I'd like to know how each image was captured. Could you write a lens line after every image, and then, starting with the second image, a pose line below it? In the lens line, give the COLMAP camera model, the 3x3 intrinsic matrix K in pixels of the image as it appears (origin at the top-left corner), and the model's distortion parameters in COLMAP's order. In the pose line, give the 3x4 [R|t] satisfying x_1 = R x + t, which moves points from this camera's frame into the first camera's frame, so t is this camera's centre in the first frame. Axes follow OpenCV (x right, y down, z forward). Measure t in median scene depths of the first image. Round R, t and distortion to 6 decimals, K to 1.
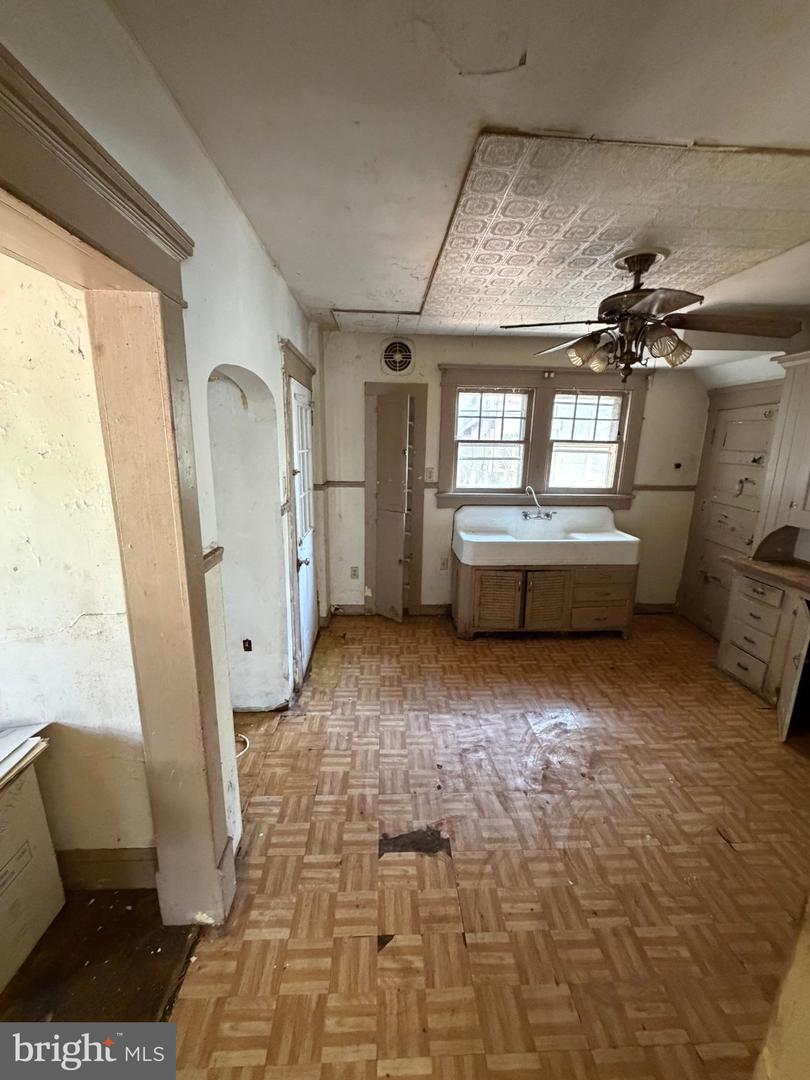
lens RADIAL K [[434.7, 0, 402.7], [0, 434.7, 538.7], [0, 0, 1]] dist [-0.002845, 0.000191]
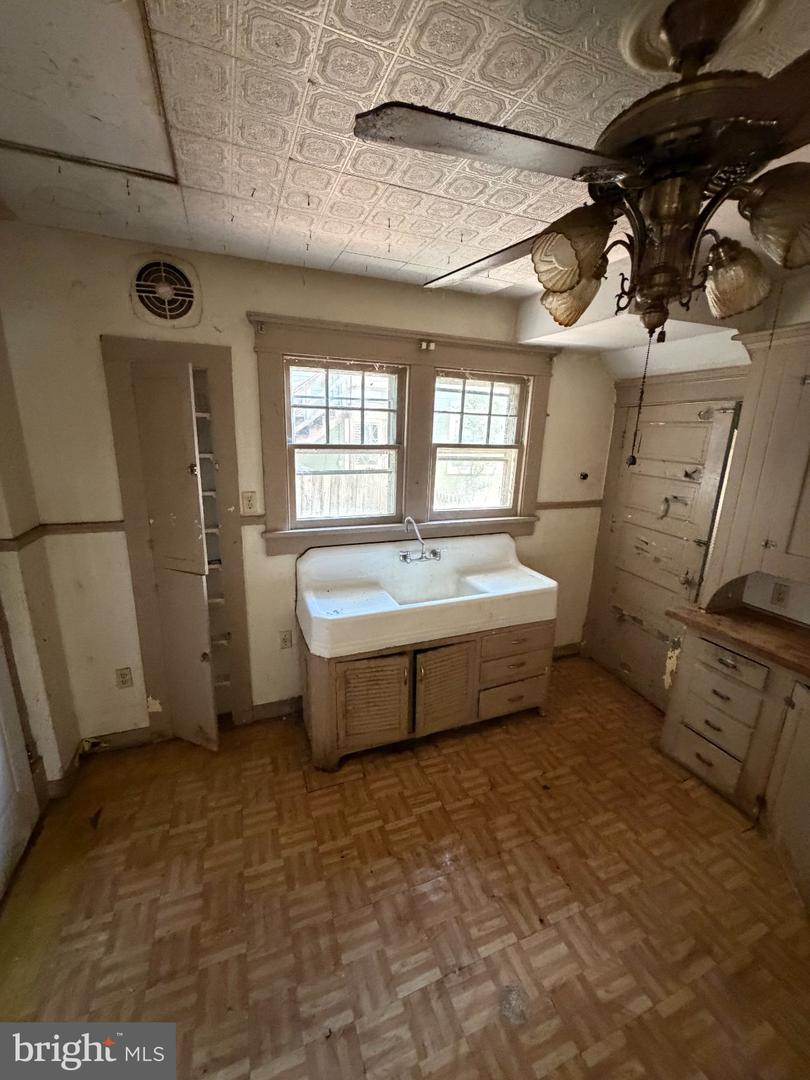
lens RADIAL K [[434.7, 0, 405.9], [0, 434.7, 537.8], [0, 0, 1]] dist [-0.002845, 0.000191]
pose [[0.946277, -0.068430, 0.316034, 0.076657], [0.059356, 0.997503, 0.038261, -0.111942], [-0.317864, -0.017447, 0.947976, 0.374083]]
